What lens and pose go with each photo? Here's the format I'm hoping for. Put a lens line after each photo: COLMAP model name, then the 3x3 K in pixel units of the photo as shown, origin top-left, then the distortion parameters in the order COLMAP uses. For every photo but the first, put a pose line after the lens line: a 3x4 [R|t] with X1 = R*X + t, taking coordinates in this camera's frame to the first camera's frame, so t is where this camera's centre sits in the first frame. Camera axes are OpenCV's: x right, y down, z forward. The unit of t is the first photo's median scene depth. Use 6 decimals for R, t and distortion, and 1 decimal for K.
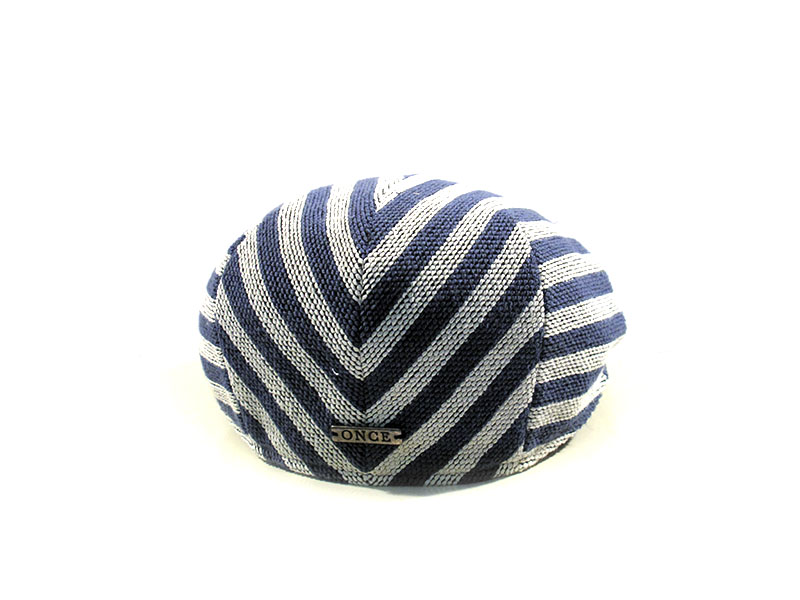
lens RADIAL K [[1478.9, 0, 400.0], [0, 1478.9, 300.0], [0, 0, 1]] dist [0.003646, 0.019616]
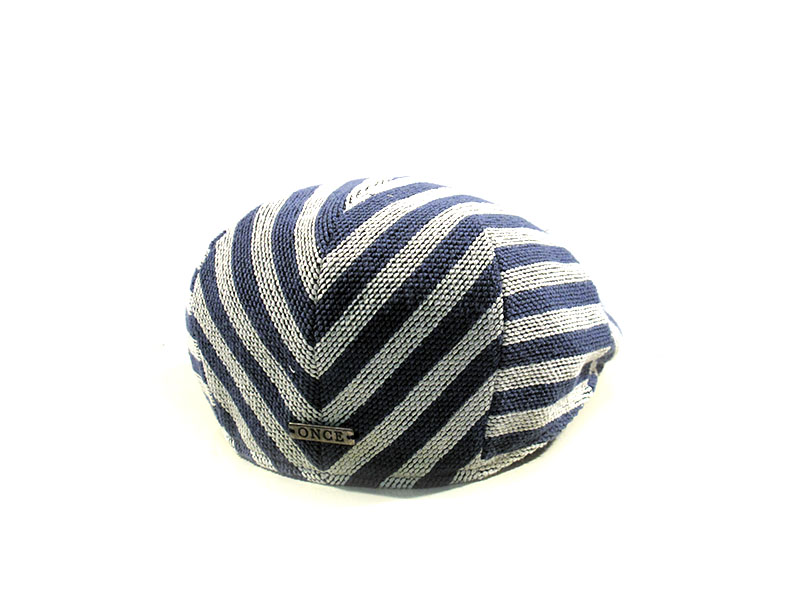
lens RADIAL K [[1478.9, 0, 400.0], [0, 1478.9, 300.0], [0, 0, 1]] dist [0.003646, 0.019616]
pose [[0.989374, 0.044781, -0.138323, 0.165139], [-0.044860, 0.998990, 0.002550, -0.004478], [0.138297, 0.003682, 0.990384, 0.010253]]
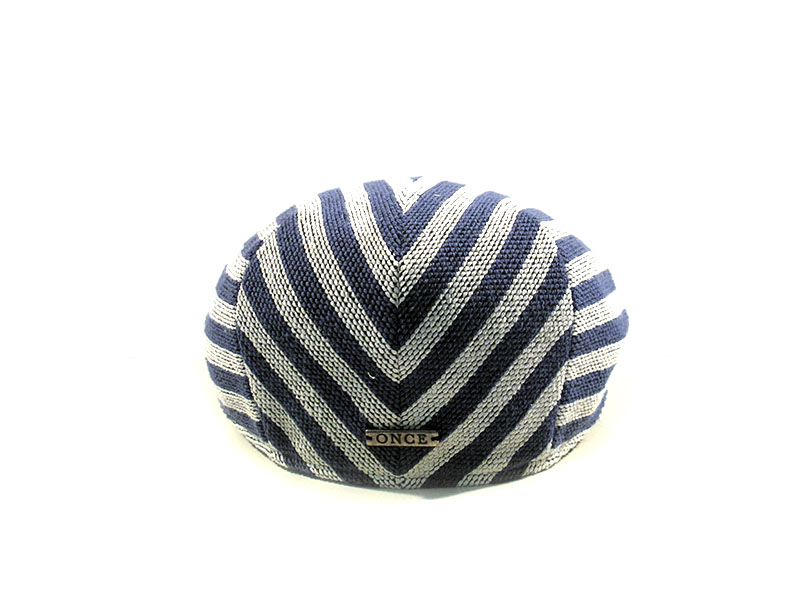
lens RADIAL K [[1478.9, 0, 400.0], [0, 1478.9, 300.0], [0, 0, 1]] dist [0.003646, 0.019616]
pose [[0.990464, -0.024104, 0.135650, -0.156891], [0.024701, 0.999691, -0.002722, 0.001038], [-0.135543, 0.006047, 0.990753, 0.011987]]
